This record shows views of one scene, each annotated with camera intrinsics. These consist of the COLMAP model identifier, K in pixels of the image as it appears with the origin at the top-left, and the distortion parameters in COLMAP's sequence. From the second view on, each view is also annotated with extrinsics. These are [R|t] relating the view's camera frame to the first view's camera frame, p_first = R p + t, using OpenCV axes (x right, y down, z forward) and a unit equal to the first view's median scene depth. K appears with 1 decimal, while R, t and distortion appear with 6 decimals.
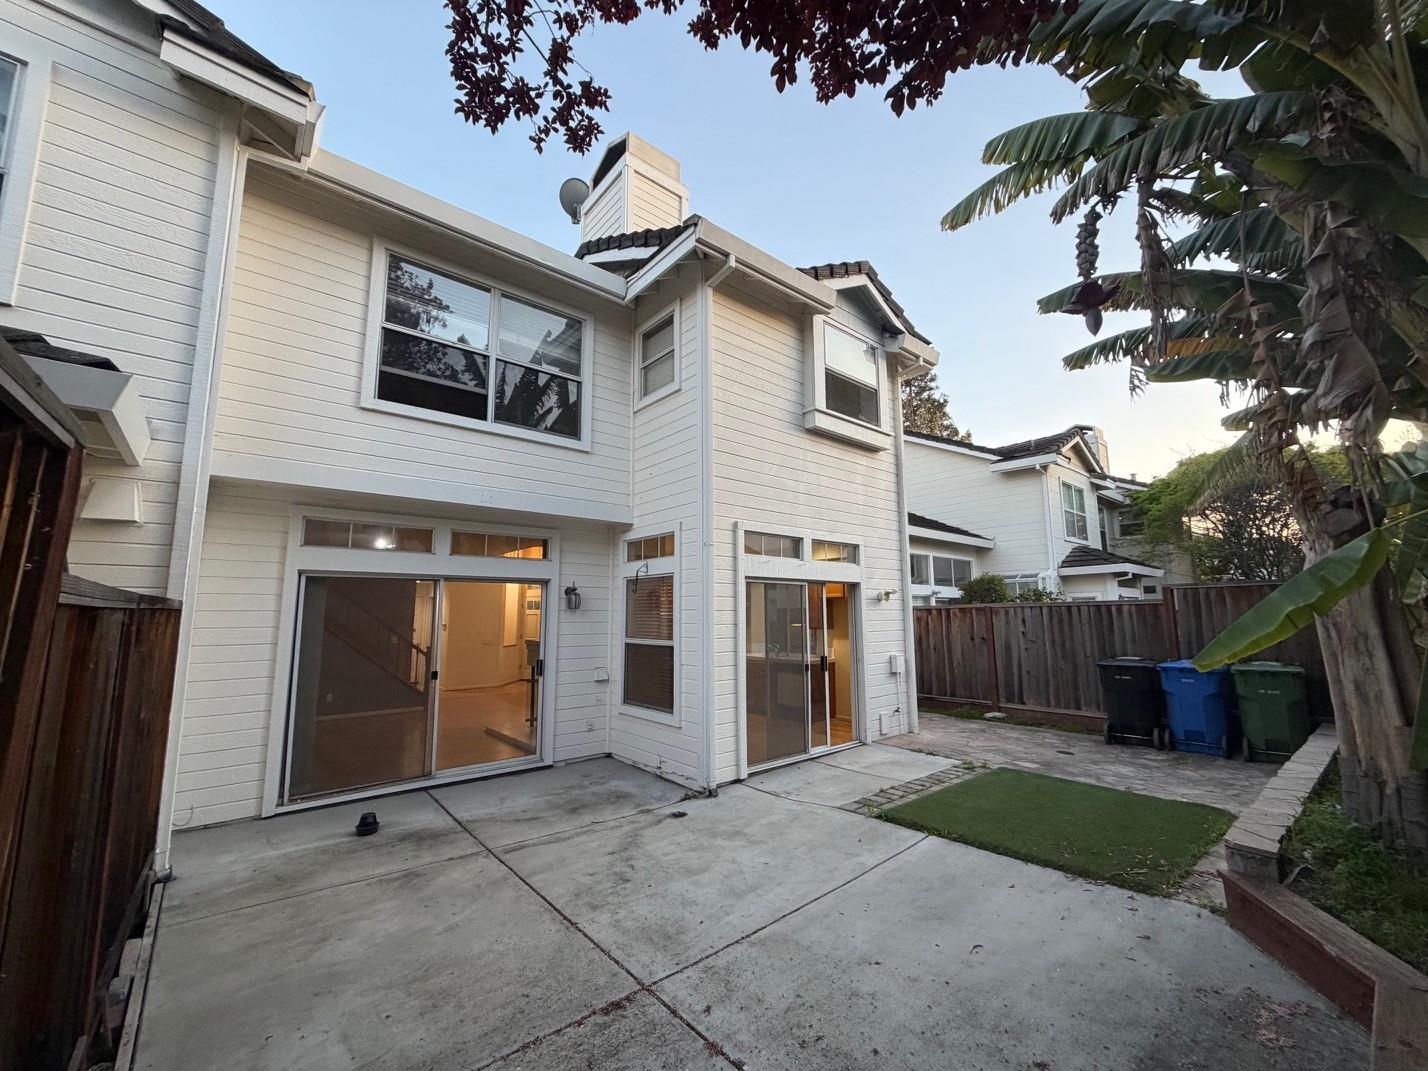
lens RADIAL K [[567.5, 0, 711.3], [0, 567.5, 537.3], [0, 0, 1]] dist [-0.000212, -0.000141]
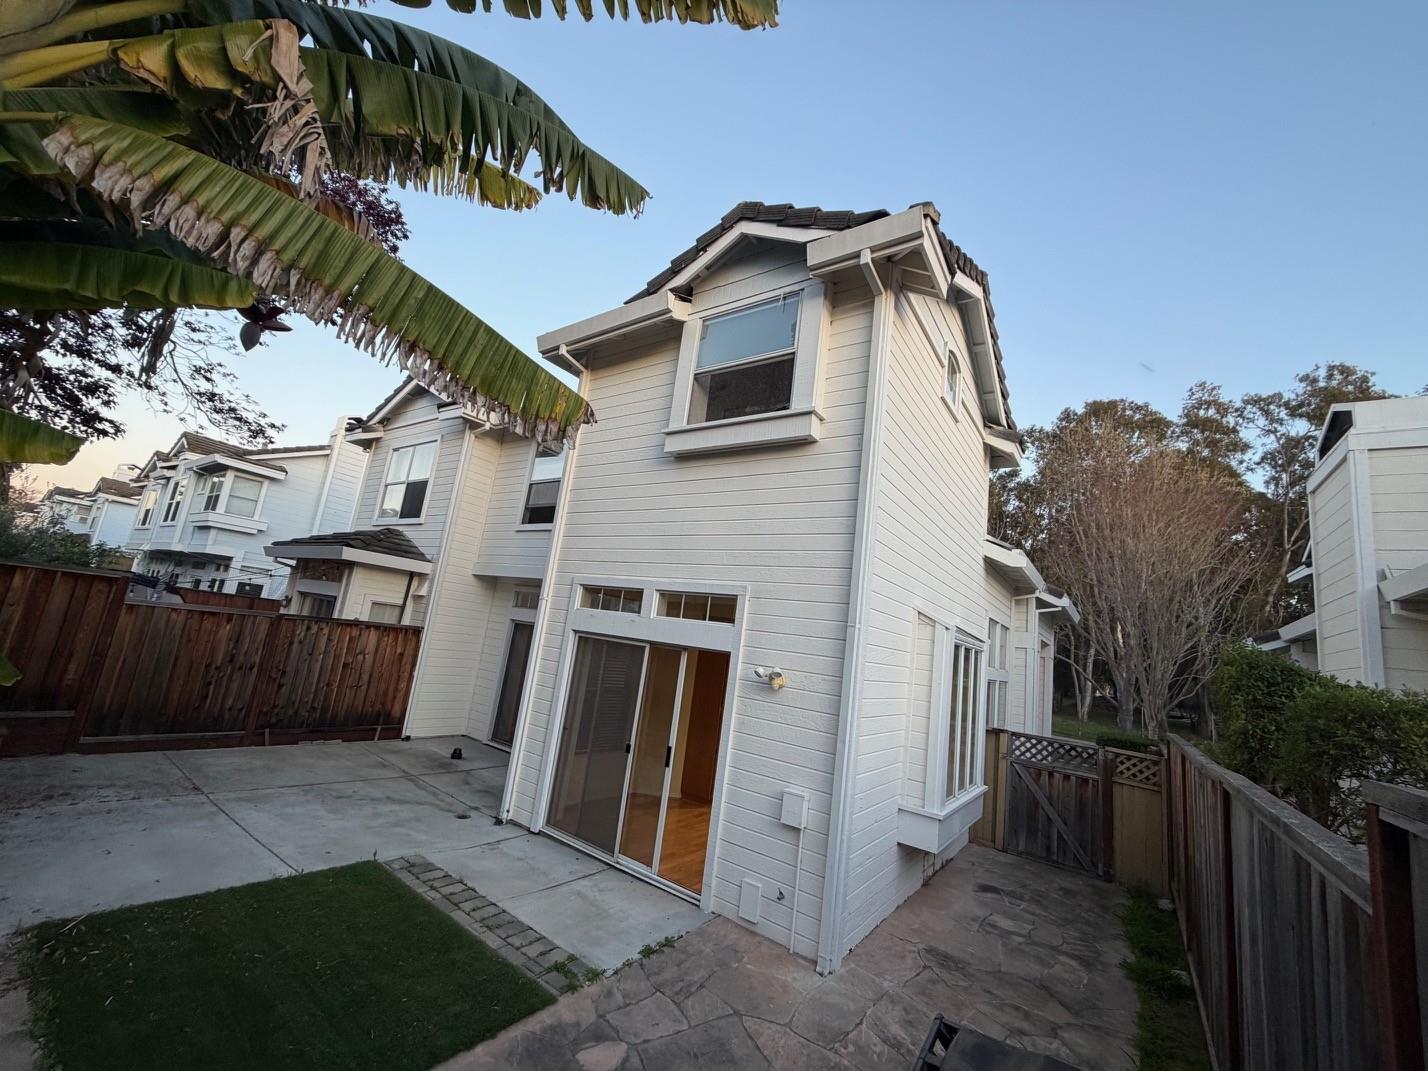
lens RADIAL K [[567.5, 0, 711.3], [0, 567.5, 537.3], [0, 0, 1]] dist [-0.000212, -0.000141]
pose [[0.247538, -0.139537, -0.958778, 1.386293], [-0.002228, 0.989490, -0.144582, 0.064240], [0.968876, 0.037926, 0.244625, 1.230865]]
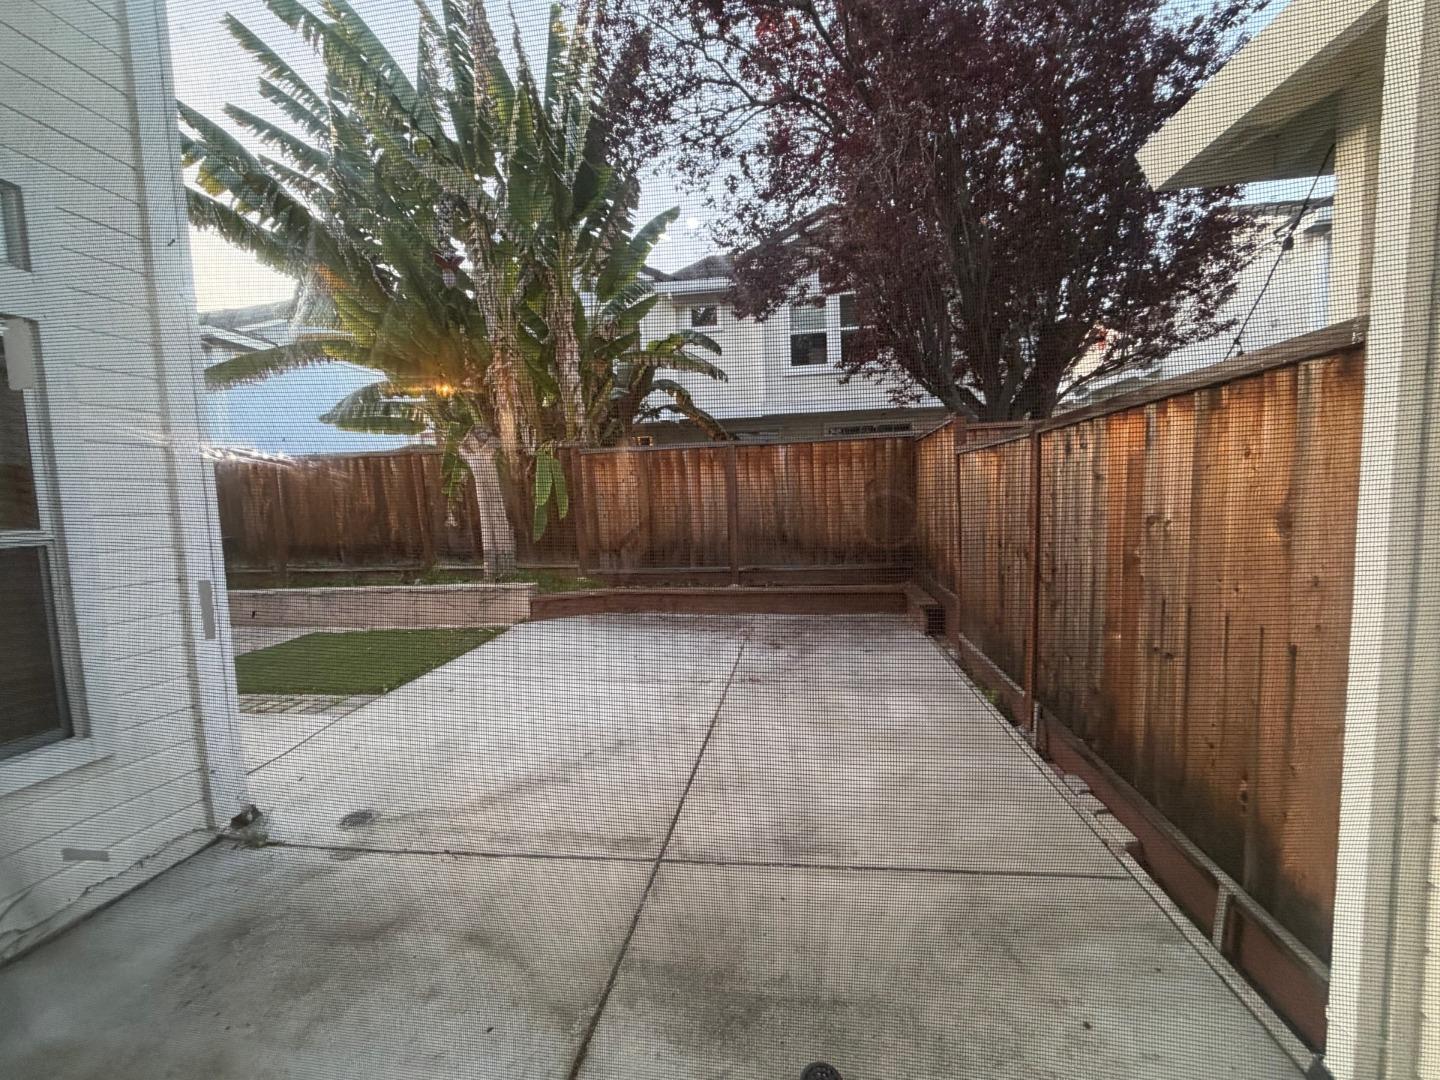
lens RADIAL K [[572.2, 0, 717.3], [0, 572.2, 541.8], [0, 0, 1]] dist [-0.000212, -0.000141]
pose [[-0.665735, -0.031202, 0.745536, -0.720008], [-0.063972, 0.997833, -0.015363, 0.210428], [-0.743441, -0.057921, -0.666288, 1.157112]]
